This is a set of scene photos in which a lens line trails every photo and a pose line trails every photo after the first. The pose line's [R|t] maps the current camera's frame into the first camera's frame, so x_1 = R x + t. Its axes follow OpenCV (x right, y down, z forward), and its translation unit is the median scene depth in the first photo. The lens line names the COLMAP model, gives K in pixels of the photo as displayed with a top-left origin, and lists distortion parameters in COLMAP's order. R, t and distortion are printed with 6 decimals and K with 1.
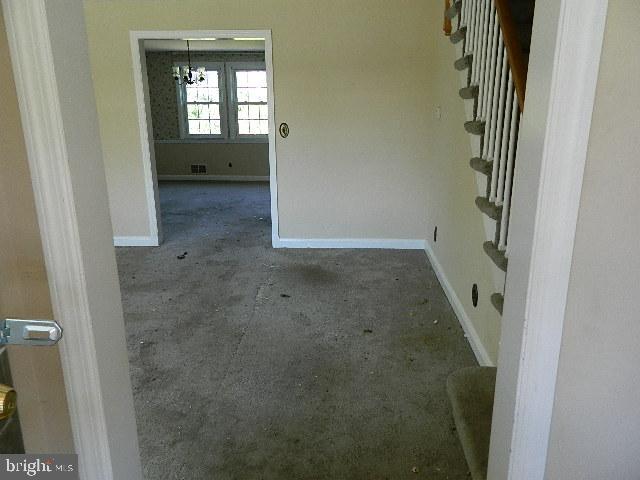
lens RADIAL K [[484.7, 0, 319.0], [0, 484.7, 238.2], [0, 0, 1]] dist [0.027500, -0.012805]
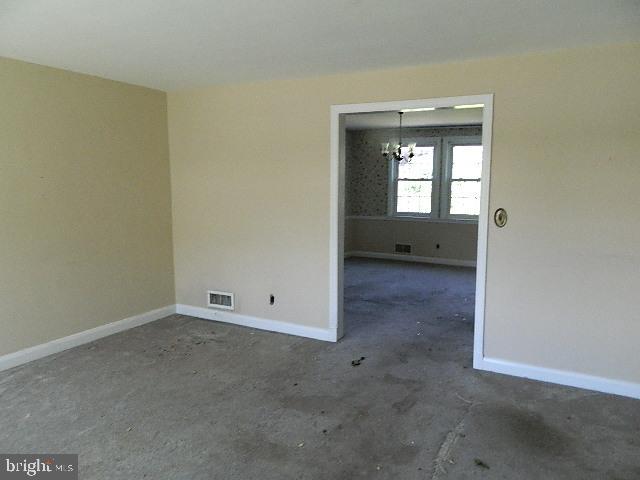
lens RADIAL K [[484.7, 0, 322.2], [0, 484.7, 239.8], [0, 0, 1]] dist [0.027500, -0.012805]
pose [[0.907180, 0.061126, -0.416280, -0.005522], [-0.119933, 0.985911, -0.116596, -0.061007], [0.403288, 0.155700, 0.901730, 0.189177]]
